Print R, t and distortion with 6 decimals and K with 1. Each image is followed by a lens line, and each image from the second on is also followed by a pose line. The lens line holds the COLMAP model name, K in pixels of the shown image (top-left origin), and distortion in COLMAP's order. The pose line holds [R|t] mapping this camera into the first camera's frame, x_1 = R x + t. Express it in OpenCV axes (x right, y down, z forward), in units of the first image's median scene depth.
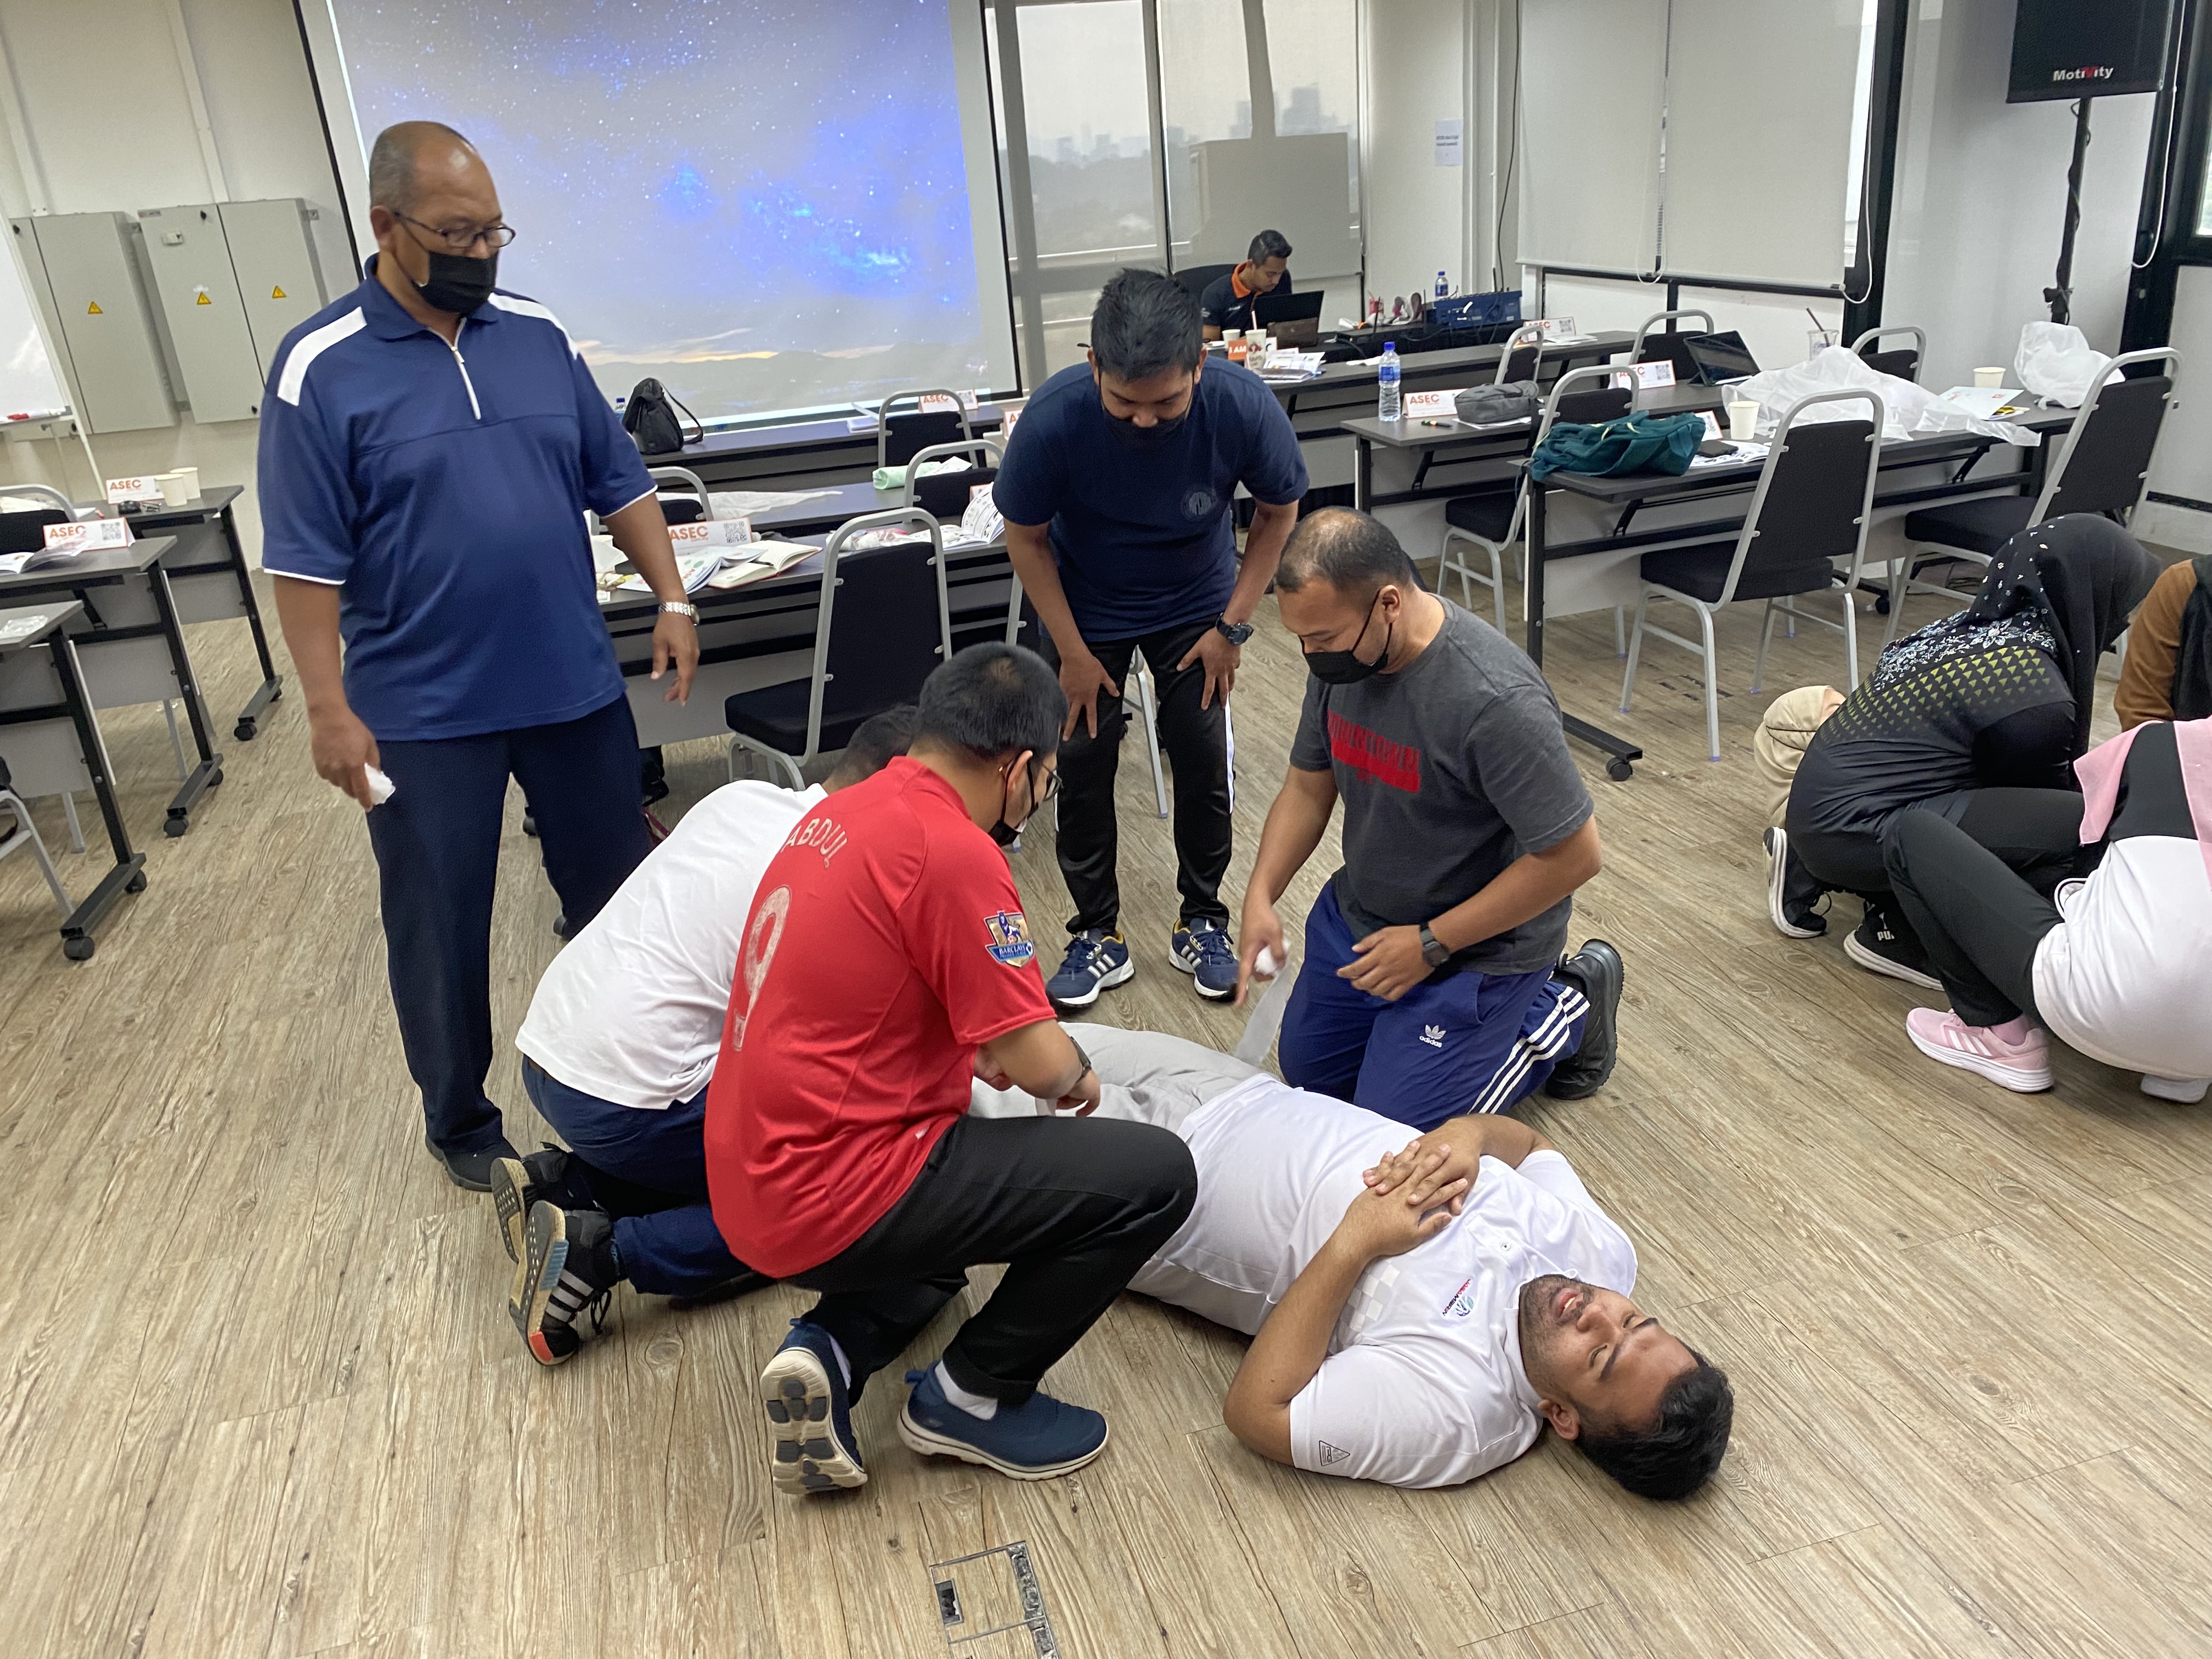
lens RADIAL K [[1631.9, 0, 1106.0], [0, 1631.9, 829.5], [0, 0, 1]] dist [0.002026, -0.001175]
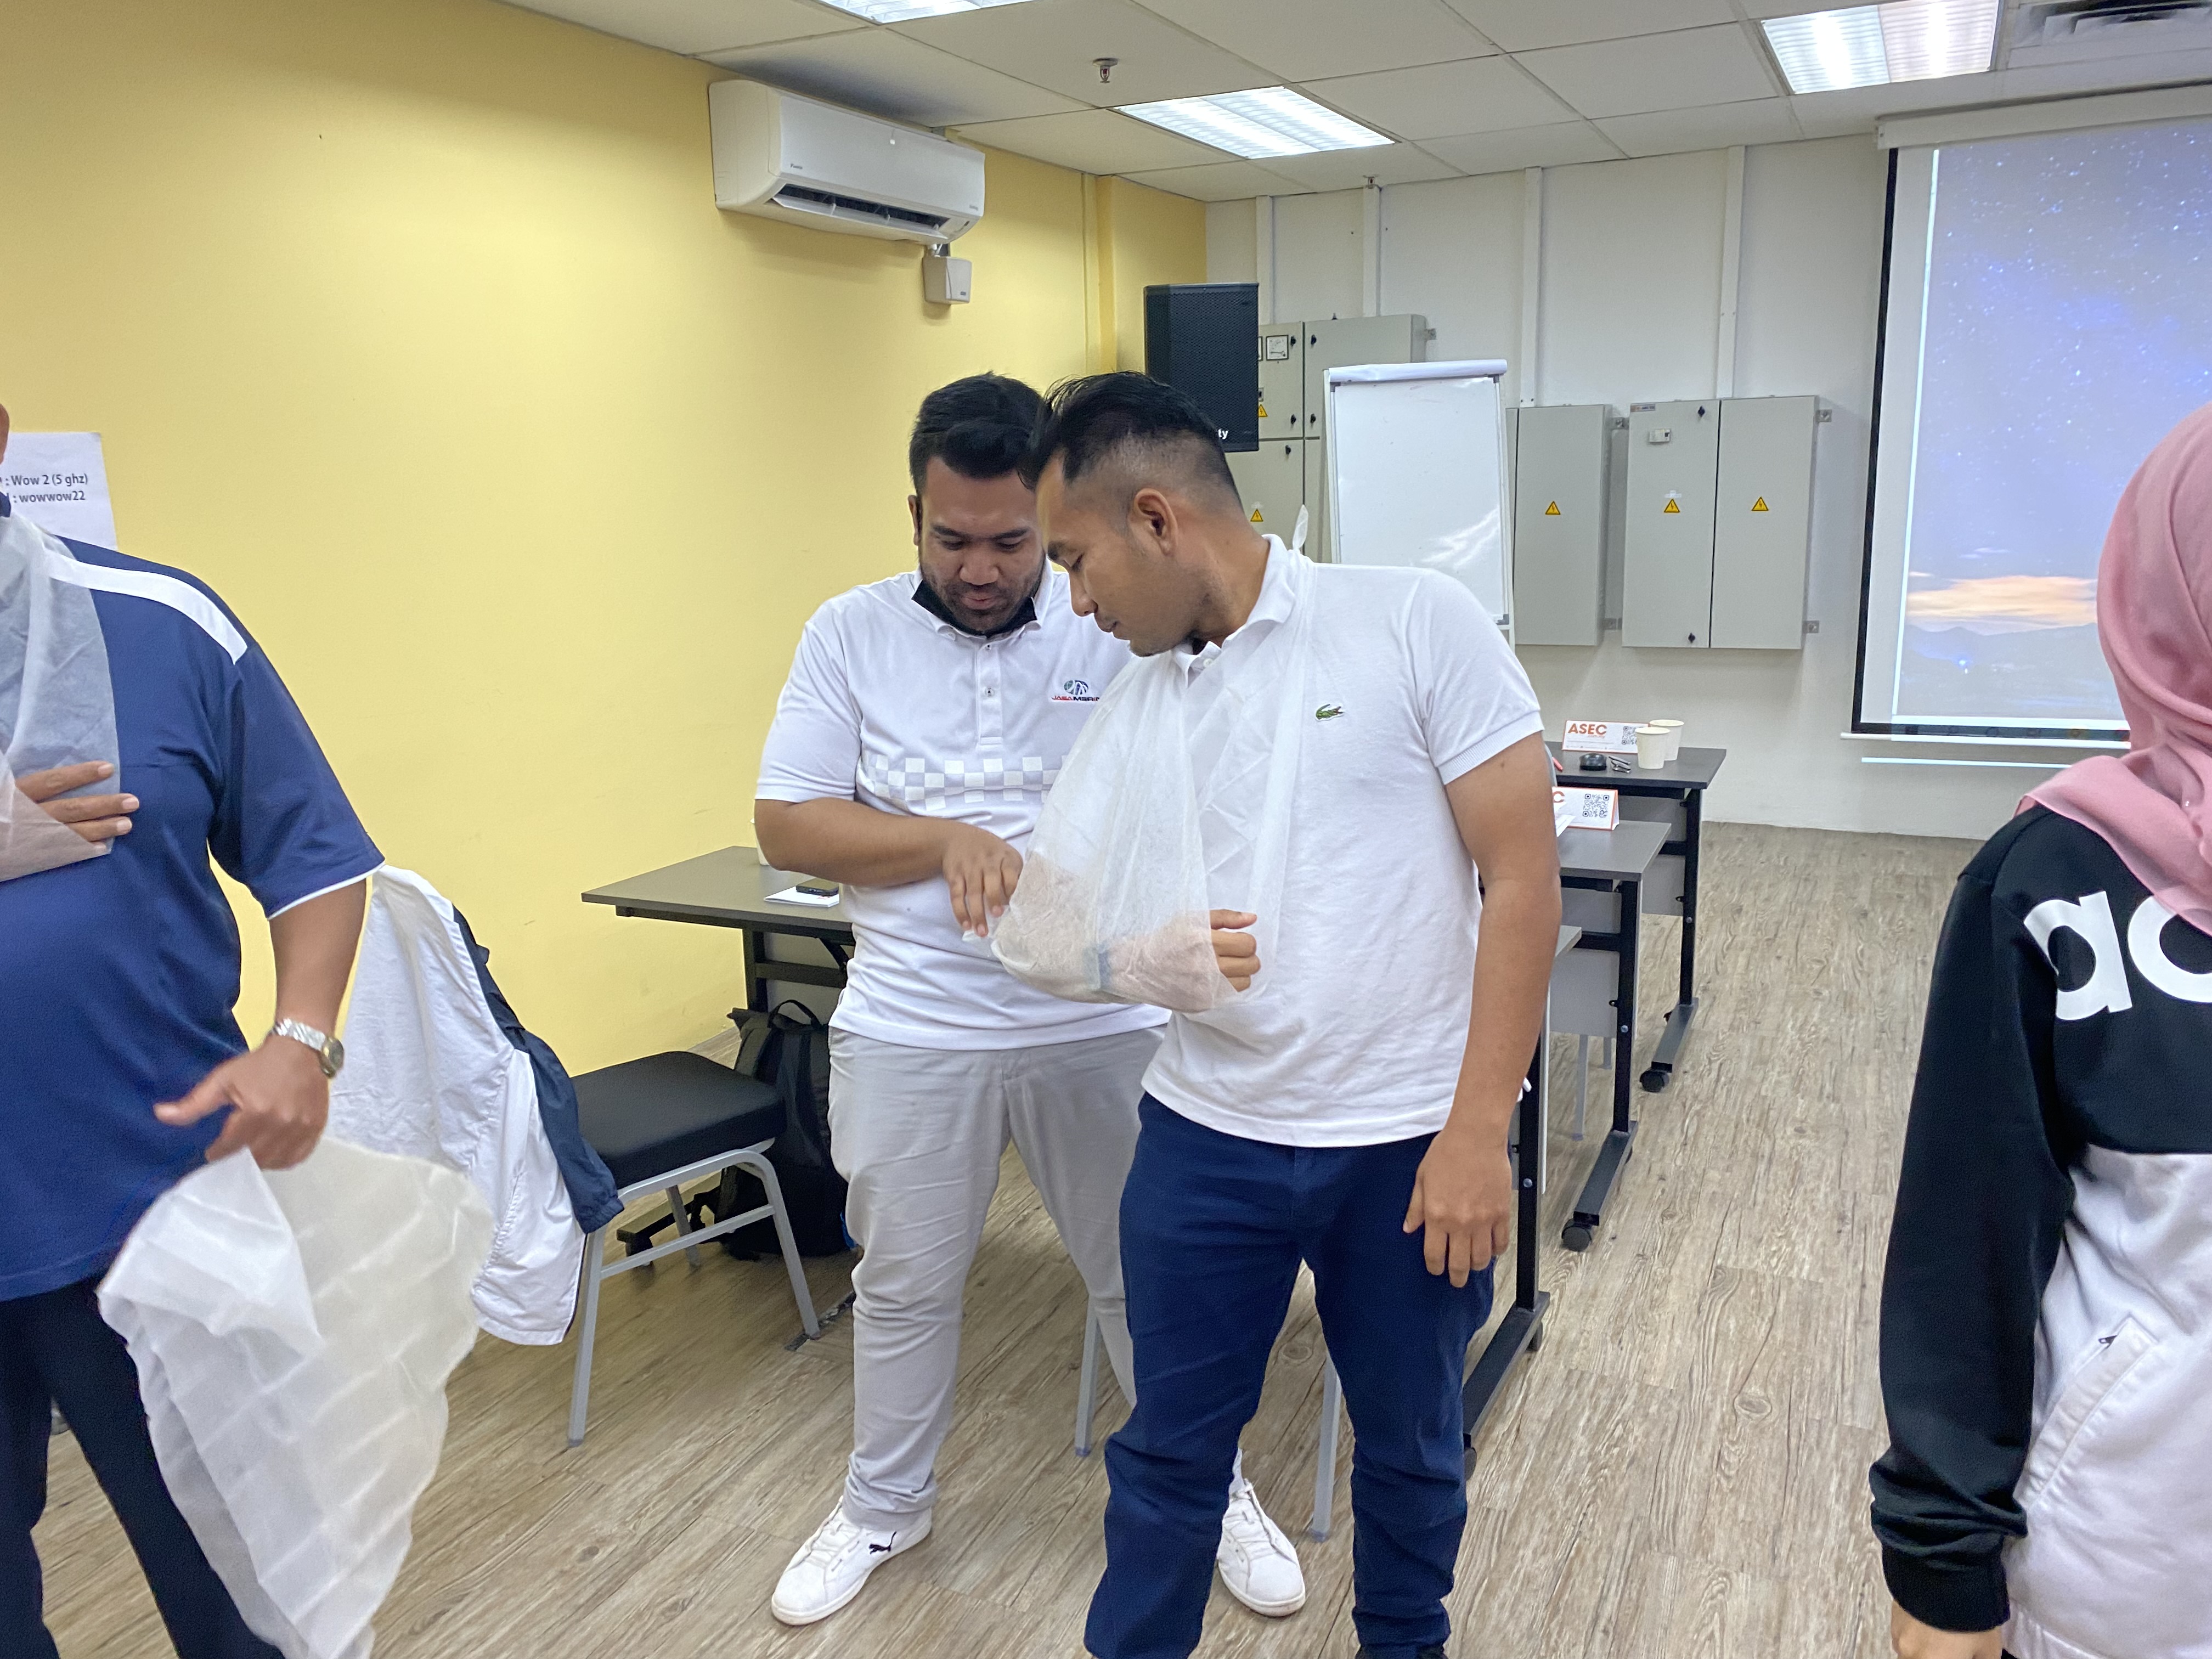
lens RADIAL K [[1631.9, 0, 1106.0], [0, 1631.9, 829.5], [0, 0, 1]] dist [0.002026, -0.001175]
pose [[0.746963, 0.191212, -0.636776, -0.204560], [-0.269565, 0.962599, -0.027161, -0.062624], [0.607767, 0.191941, 0.770570, 0.204858]]
